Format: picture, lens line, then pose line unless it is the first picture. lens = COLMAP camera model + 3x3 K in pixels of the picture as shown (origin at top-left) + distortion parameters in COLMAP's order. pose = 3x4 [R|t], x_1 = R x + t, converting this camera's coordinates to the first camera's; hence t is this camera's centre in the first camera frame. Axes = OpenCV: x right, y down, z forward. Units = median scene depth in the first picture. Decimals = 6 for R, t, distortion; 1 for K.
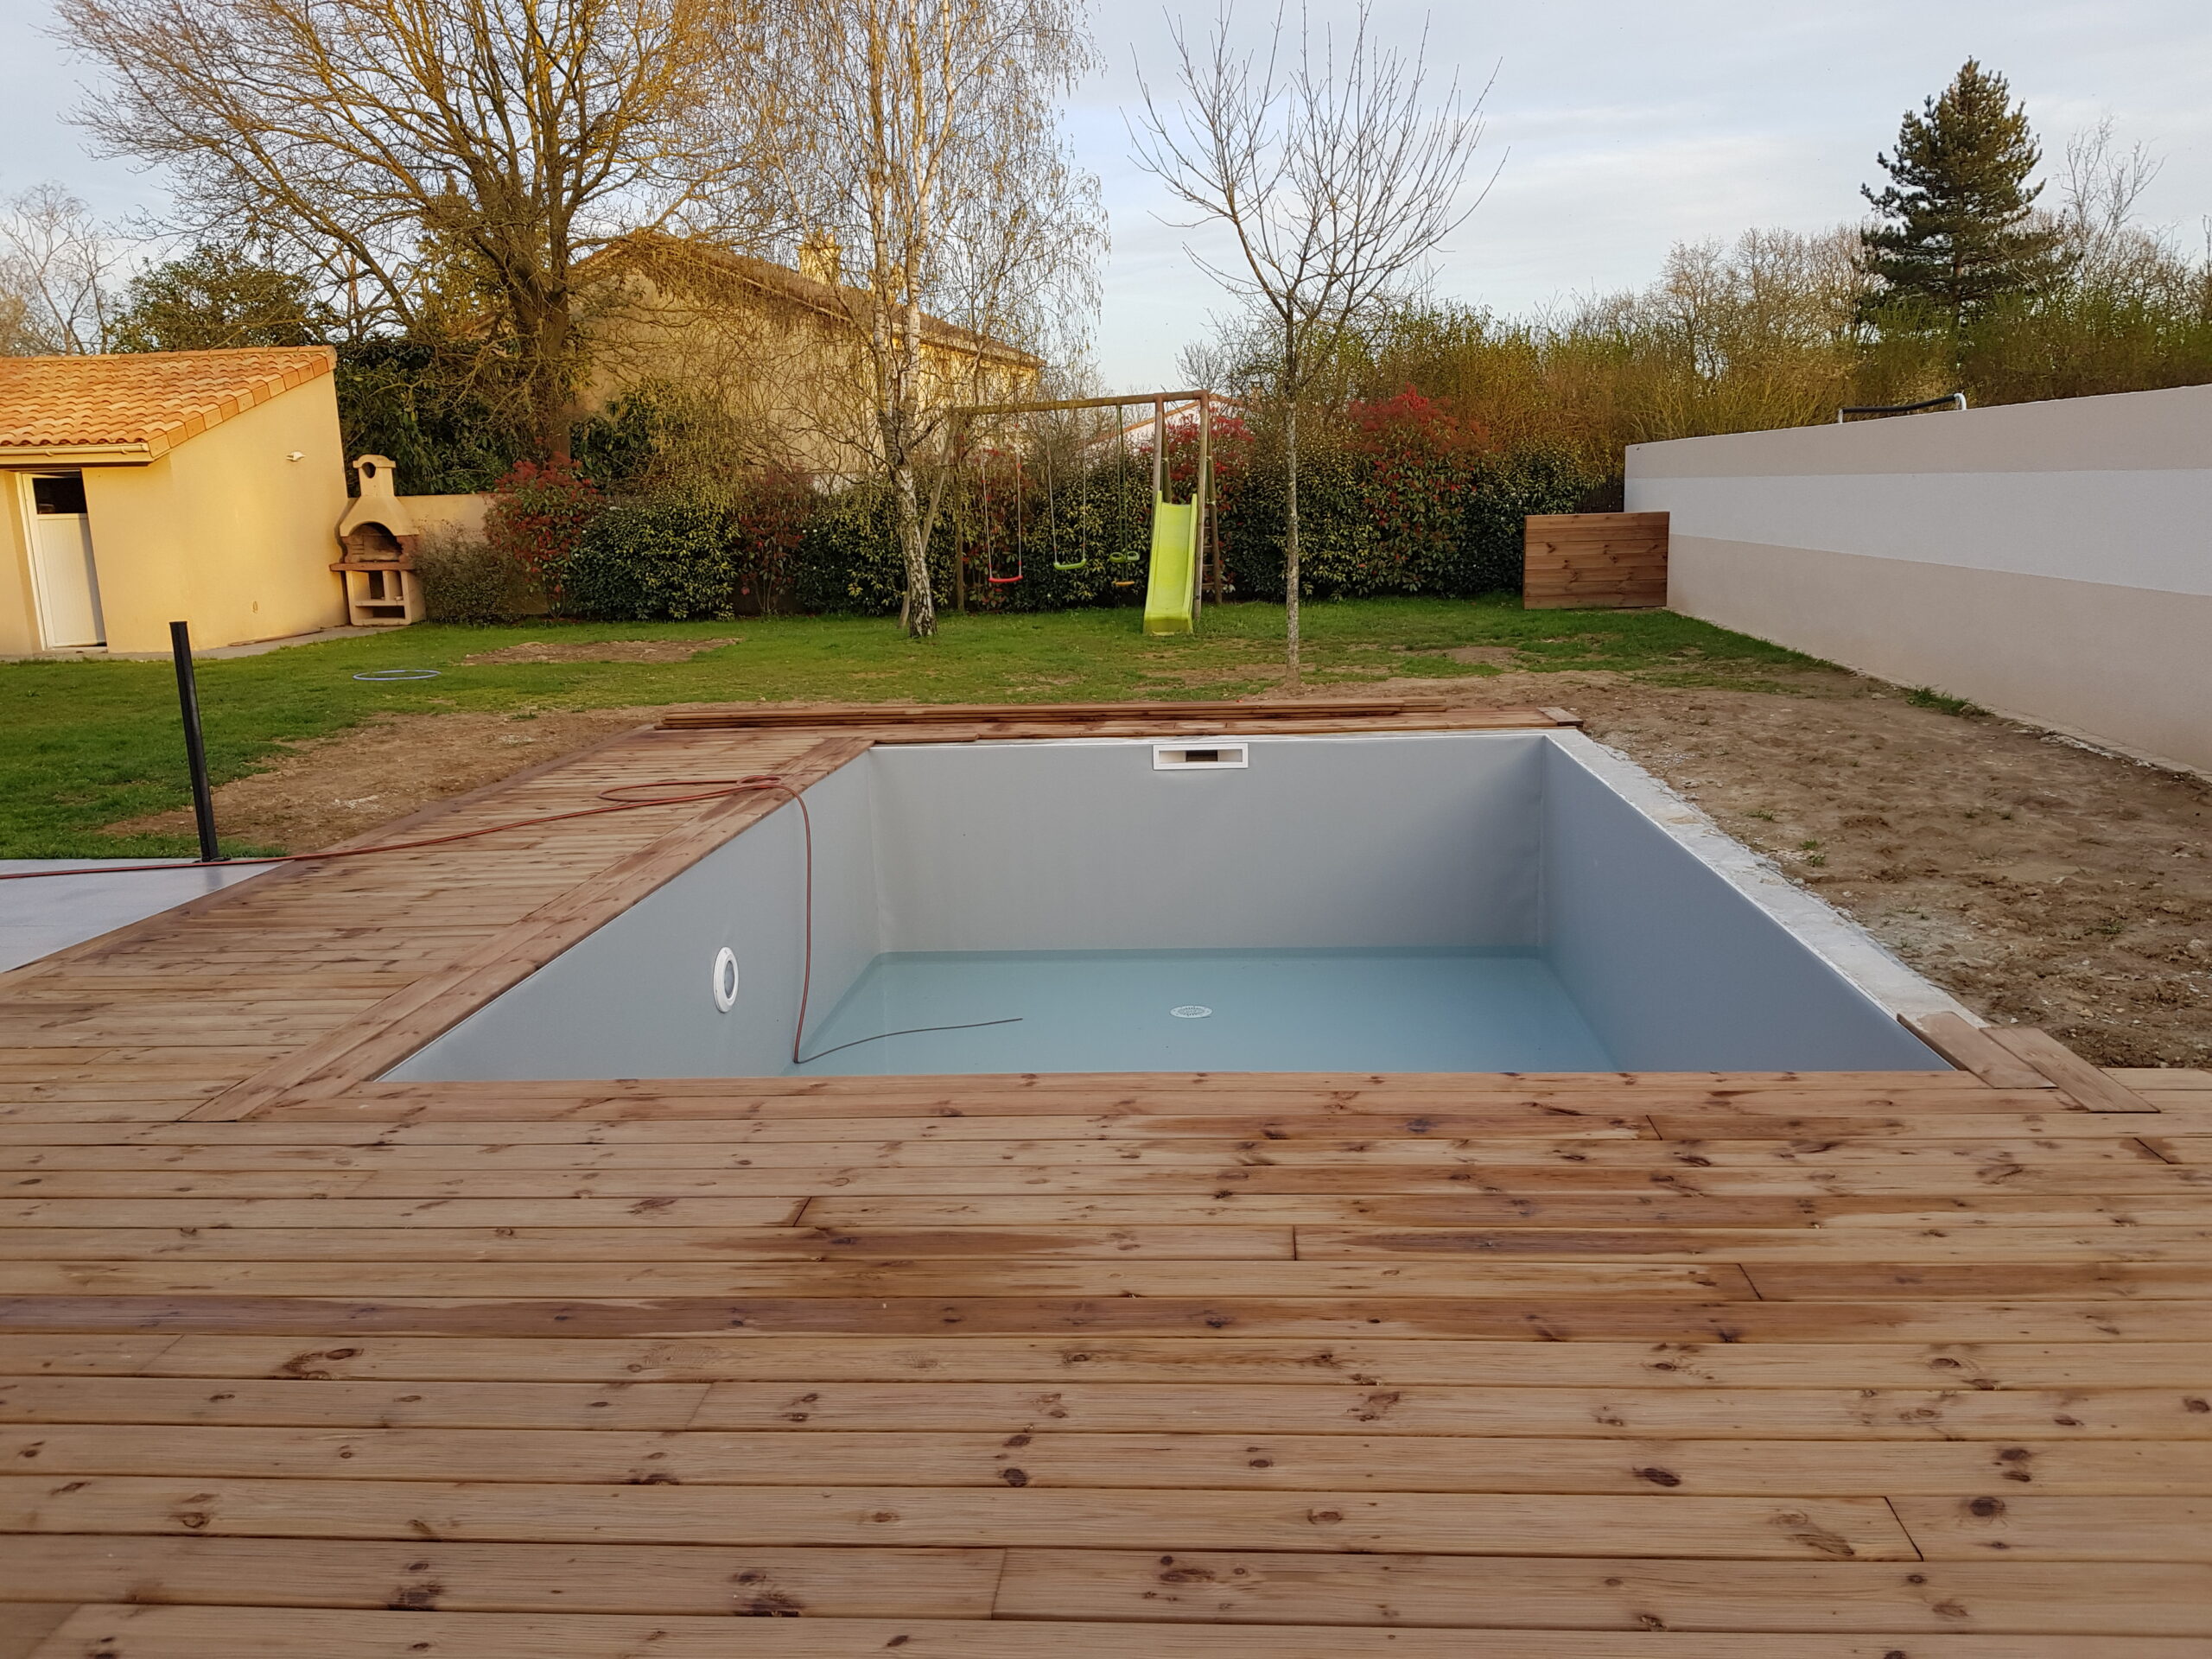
lens RADIAL K [[1729.7, 0, 1129.8], [0, 1729.7, 840.6], [0, 0, 1]] dist [0.074496, -0.109519]
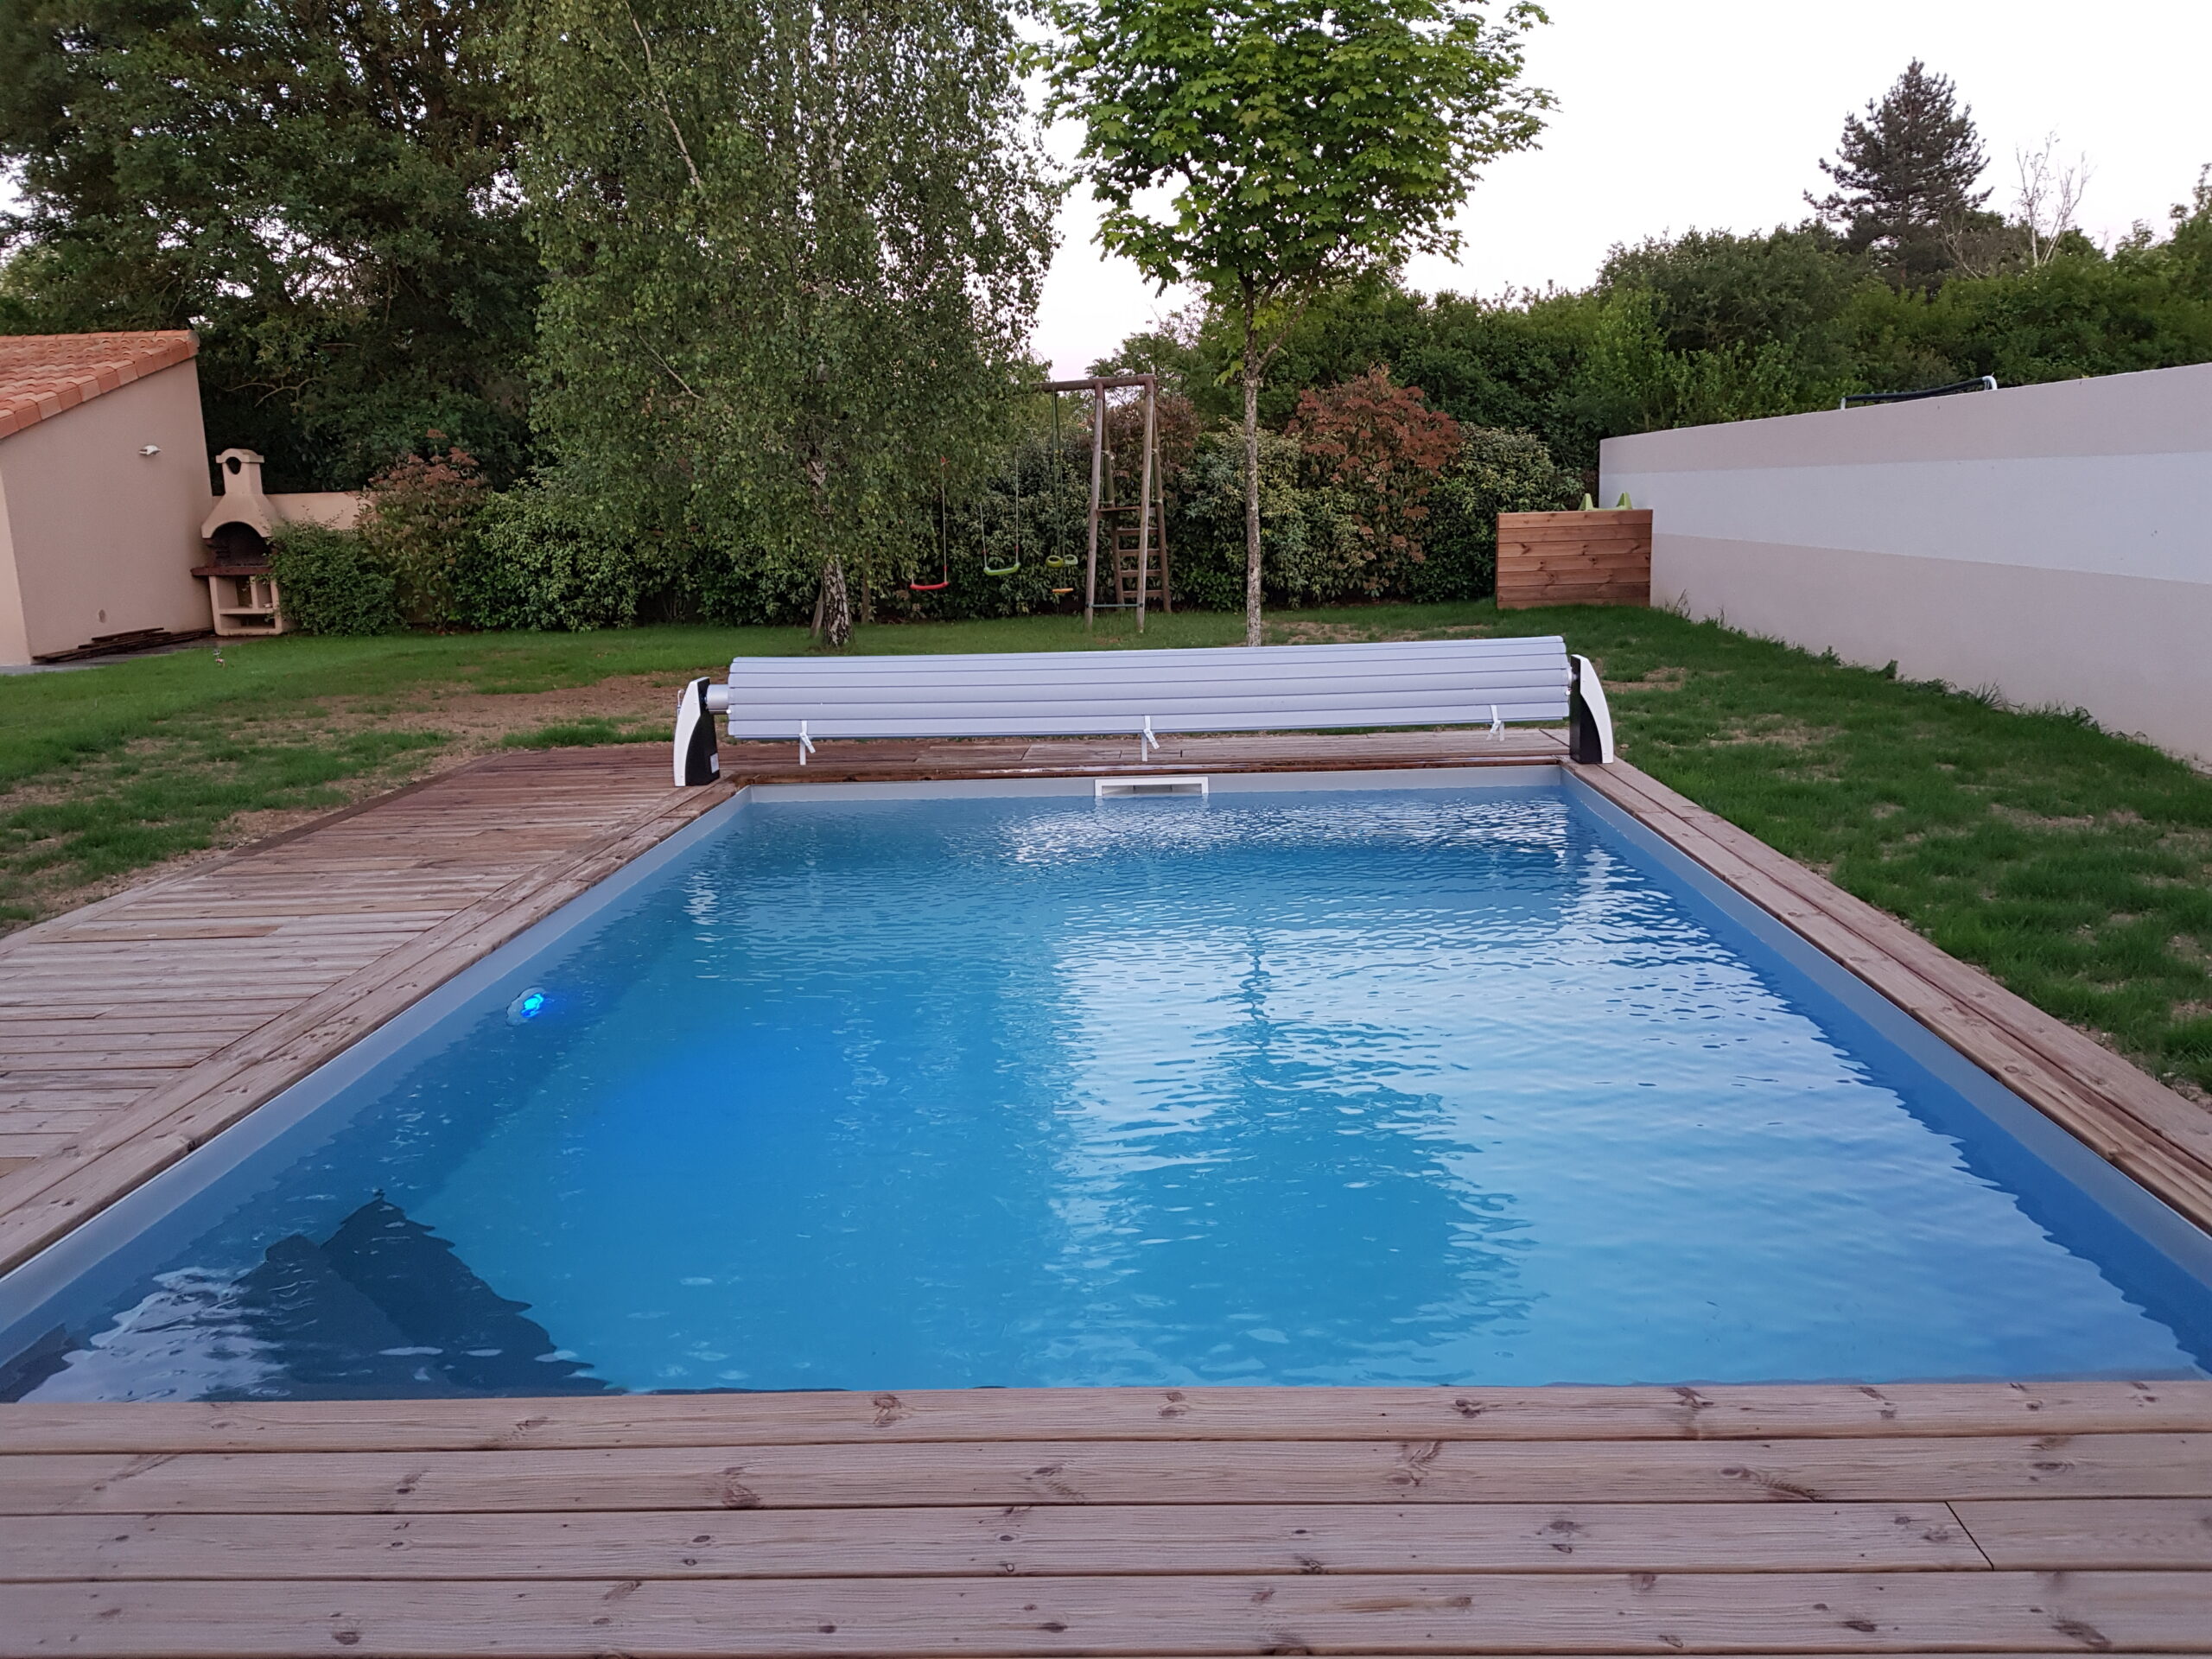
lens RADIAL K [[1729.7, 0, 1129.8], [0, 1729.7, 840.6], [0, 0, 1]] dist [0.074496, -0.109519]
pose [[0.999377, -0.005306, 0.034880, 0.000058], [0.005468, 0.999975, -0.004547, -0.010660], [-0.034855, 0.004735, 0.999381, 0.081206]]
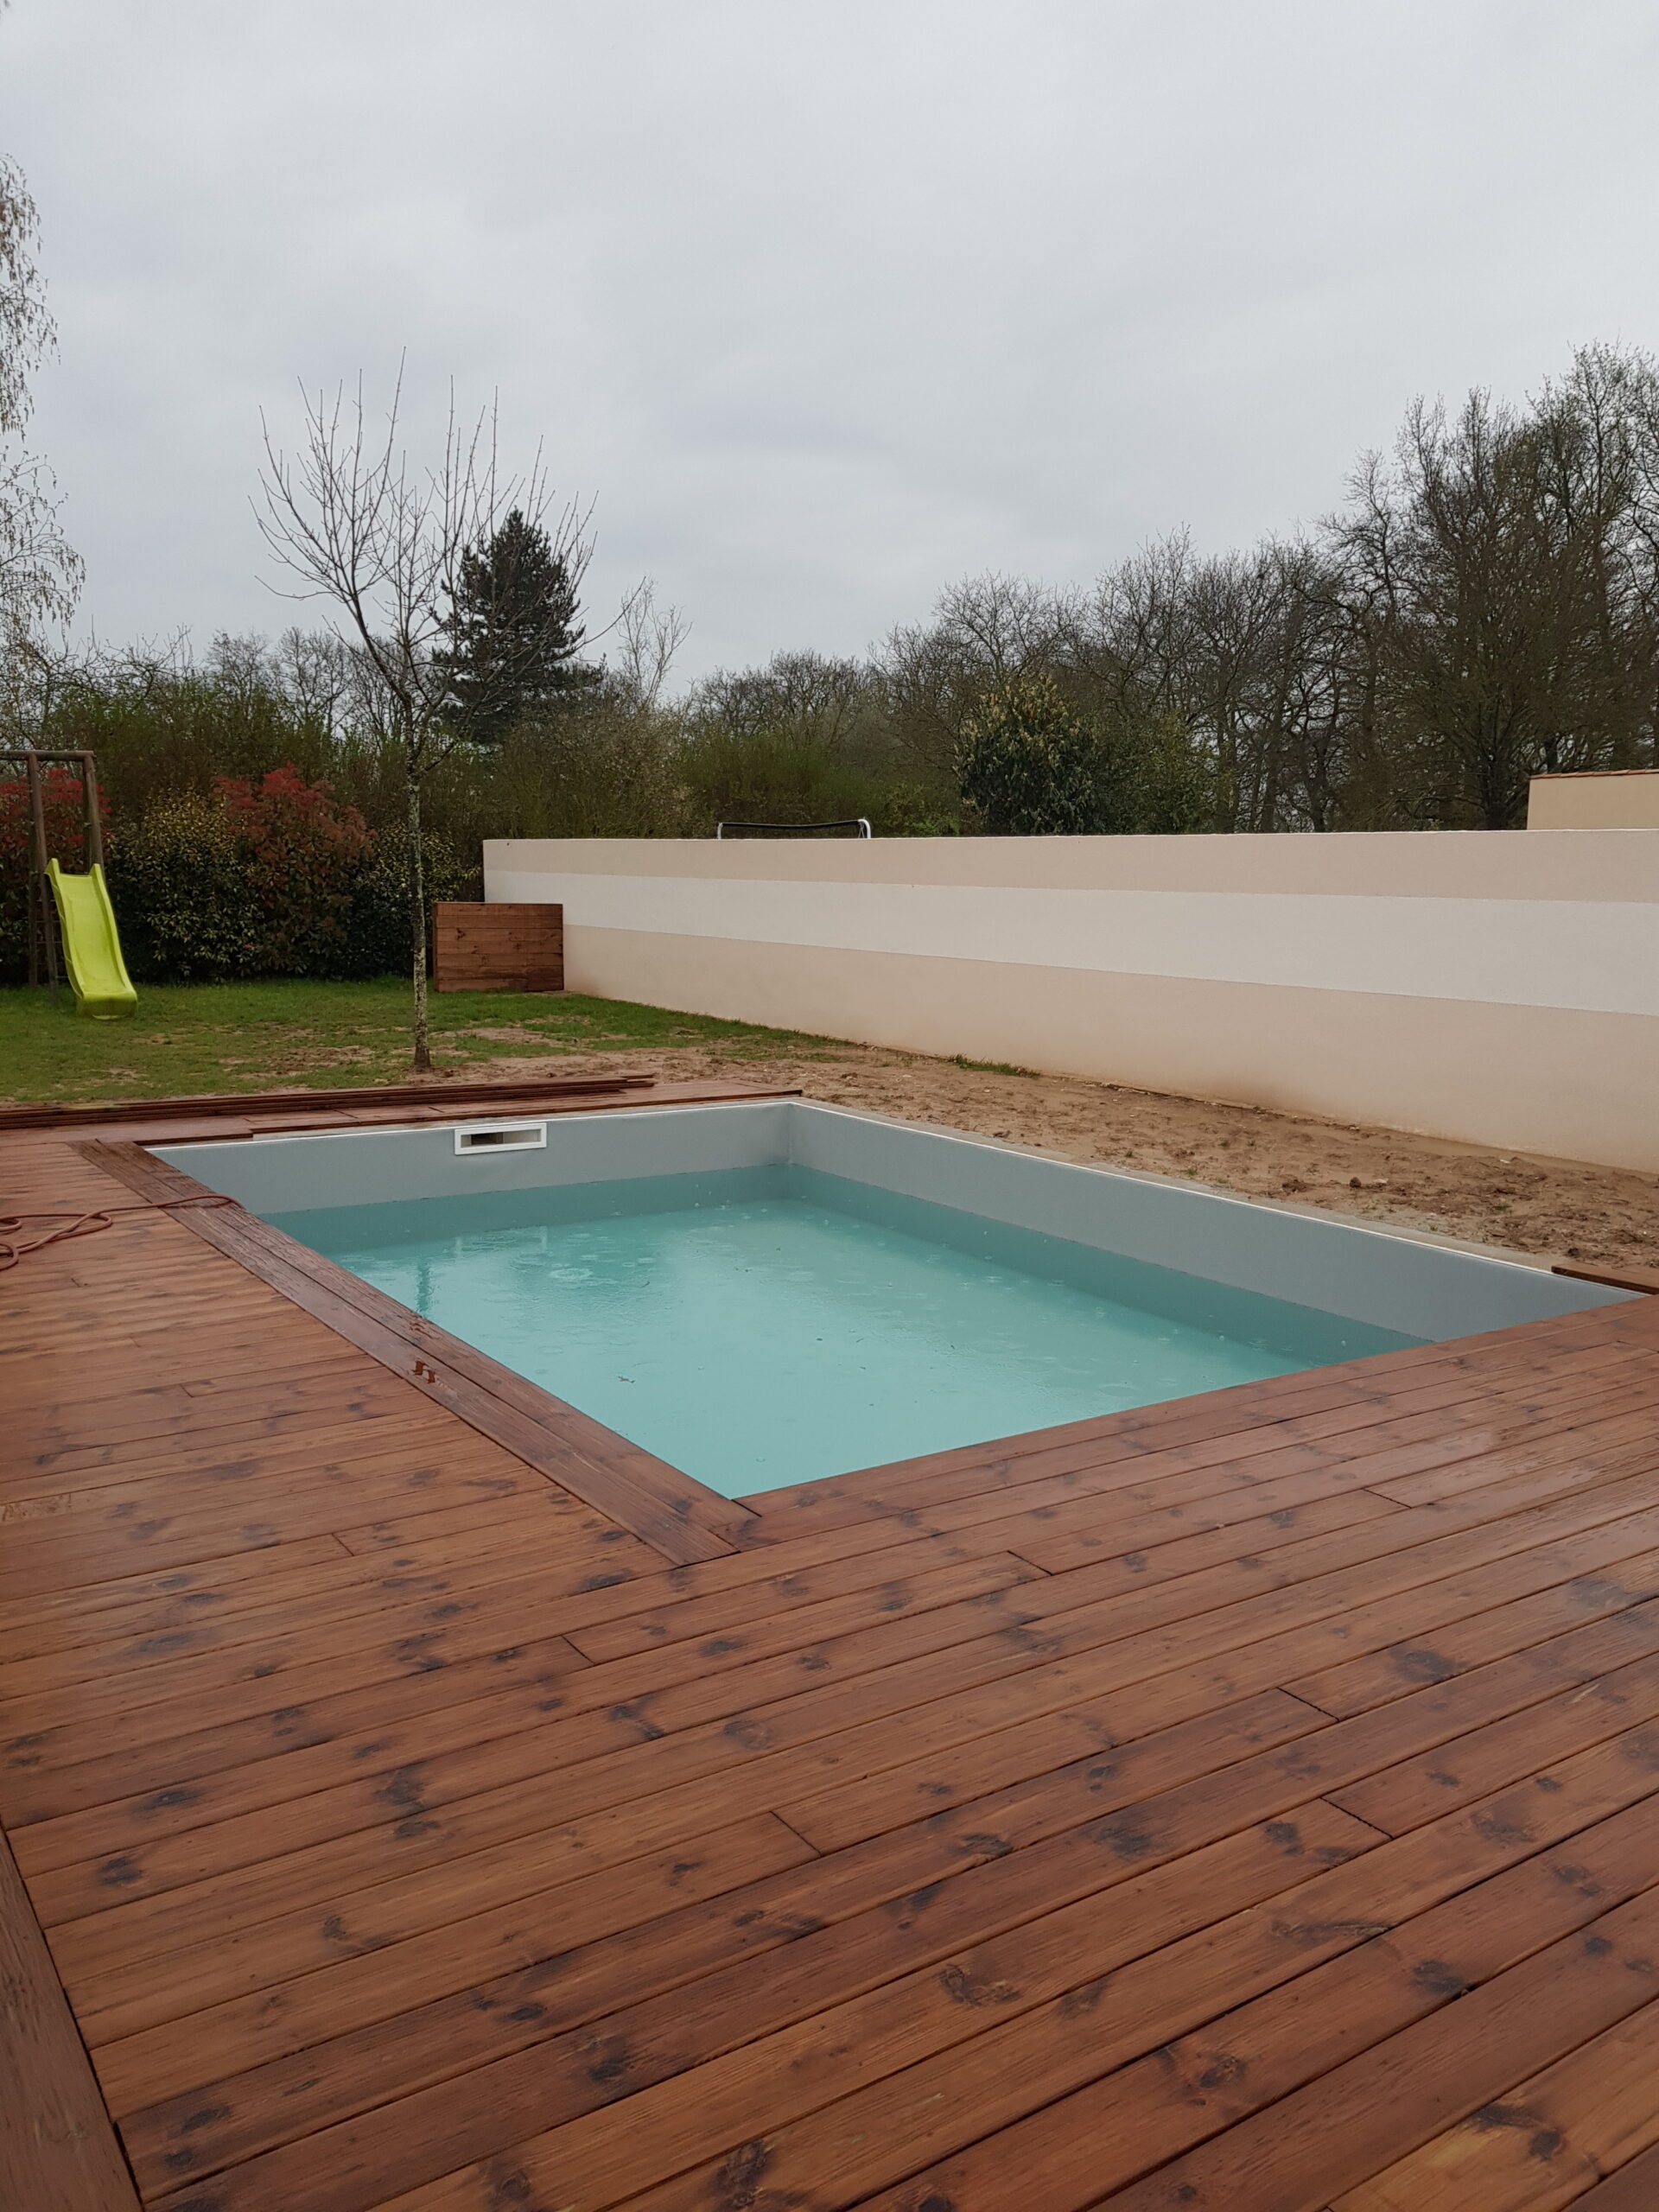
lens RADIAL K [[1731.0, 0, 856.6], [0, 1731.0, 1113.0], [0, 0, 1]] dist [0.087204, -0.151133]
pose [[0.777838, -0.044121, 0.626914, -0.211667], [0.083859, 0.995899, -0.033957, -0.006386], [-0.622844, 0.078985, 0.778348, 0.050070]]
